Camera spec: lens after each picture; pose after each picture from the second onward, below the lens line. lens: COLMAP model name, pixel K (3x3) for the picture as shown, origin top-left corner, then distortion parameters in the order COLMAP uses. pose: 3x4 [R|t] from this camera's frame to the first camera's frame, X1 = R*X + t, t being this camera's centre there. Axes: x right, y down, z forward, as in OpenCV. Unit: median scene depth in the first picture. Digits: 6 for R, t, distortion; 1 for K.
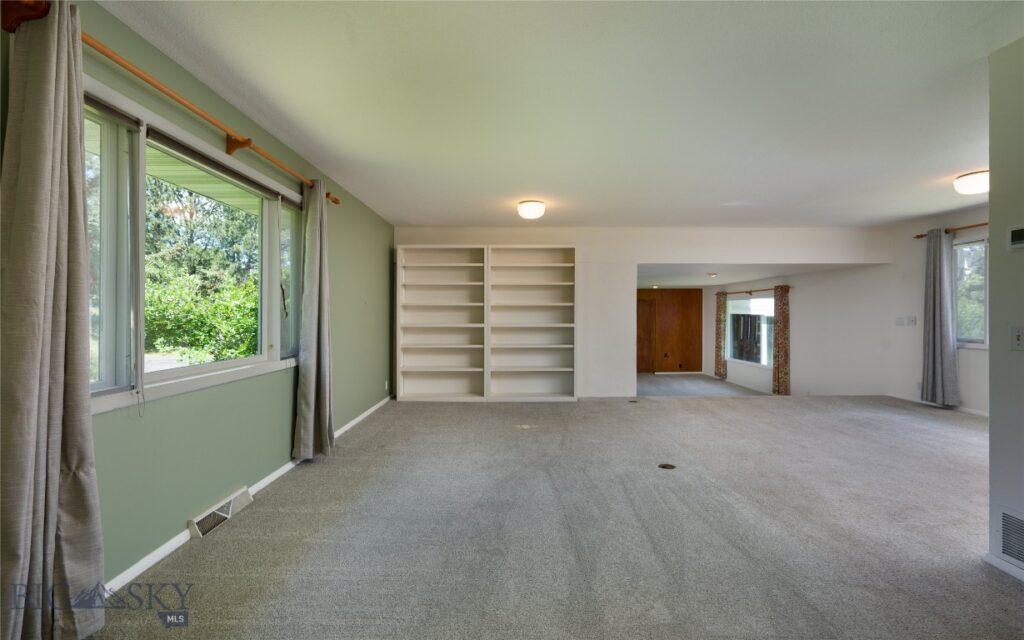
lens RADIAL K [[446.9, 0, 512.1], [0, 446.9, 307.0], [0, 0, 1]] dist [-0.000023, 0.000041]
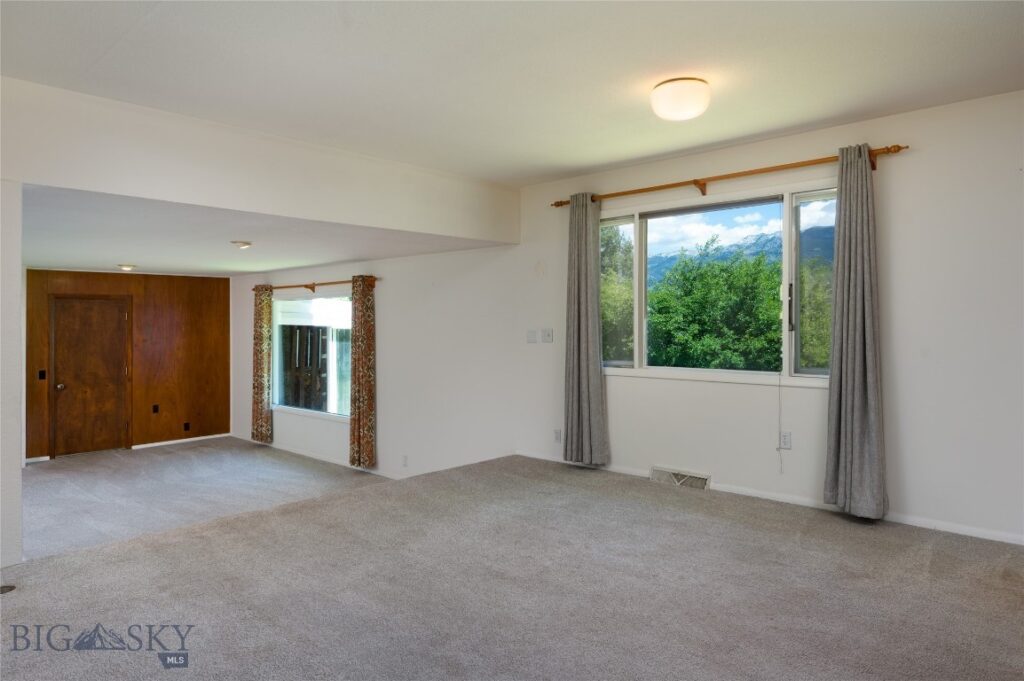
lens RADIAL K [[654.7, 0, 512.0], [0, 654.7, 340.5], [0, 0, 1]] dist [-0.001335, -0.000507]
pose [[0.700918, -0.020909, 0.712935, 0.135250], [-0.008373, 0.999260, 0.037539, 0.002094], [-0.713193, -0.032281, 0.700224, 0.271817]]
